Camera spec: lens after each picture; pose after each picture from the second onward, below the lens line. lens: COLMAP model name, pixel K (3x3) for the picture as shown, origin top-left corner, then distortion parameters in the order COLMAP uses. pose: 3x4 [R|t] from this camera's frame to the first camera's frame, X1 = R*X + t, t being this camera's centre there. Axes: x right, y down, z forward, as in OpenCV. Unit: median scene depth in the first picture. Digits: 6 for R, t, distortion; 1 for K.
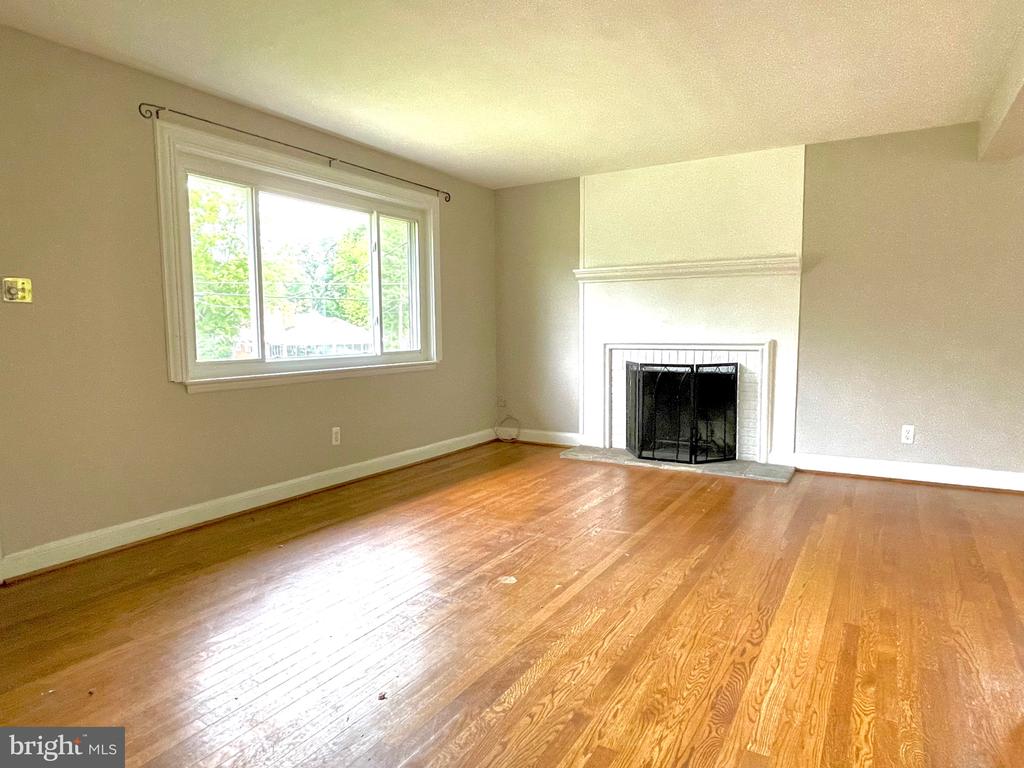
lens RADIAL K [[620.6, 0, 512.0], [0, 620.6, 384.0], [0, 0, 1]] dist [0.001041, 0.000322]
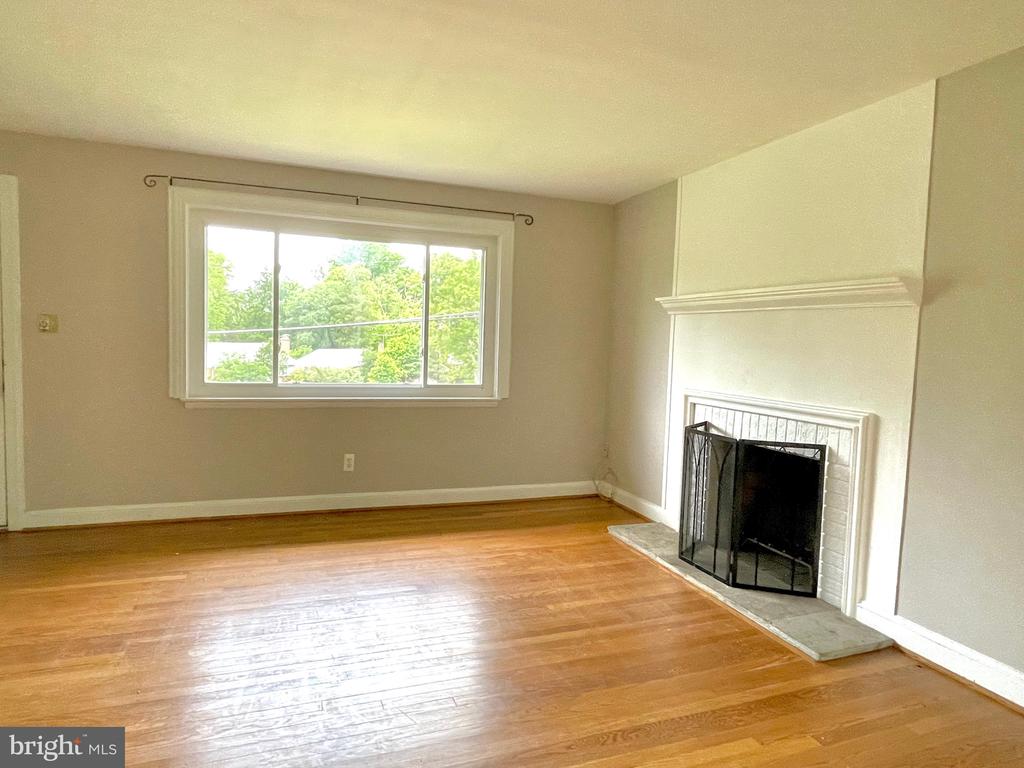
lens RADIAL K [[620.6, 0, 512.0], [0, 620.6, 384.0], [0, 0, 1]] dist [0.001041, 0.000322]
pose [[0.783778, 0.076998, -0.616249, 0.496791], [-0.095599, 0.995416, 0.002786, -0.067176], [0.613639, 0.056729, 0.787546, 0.306721]]
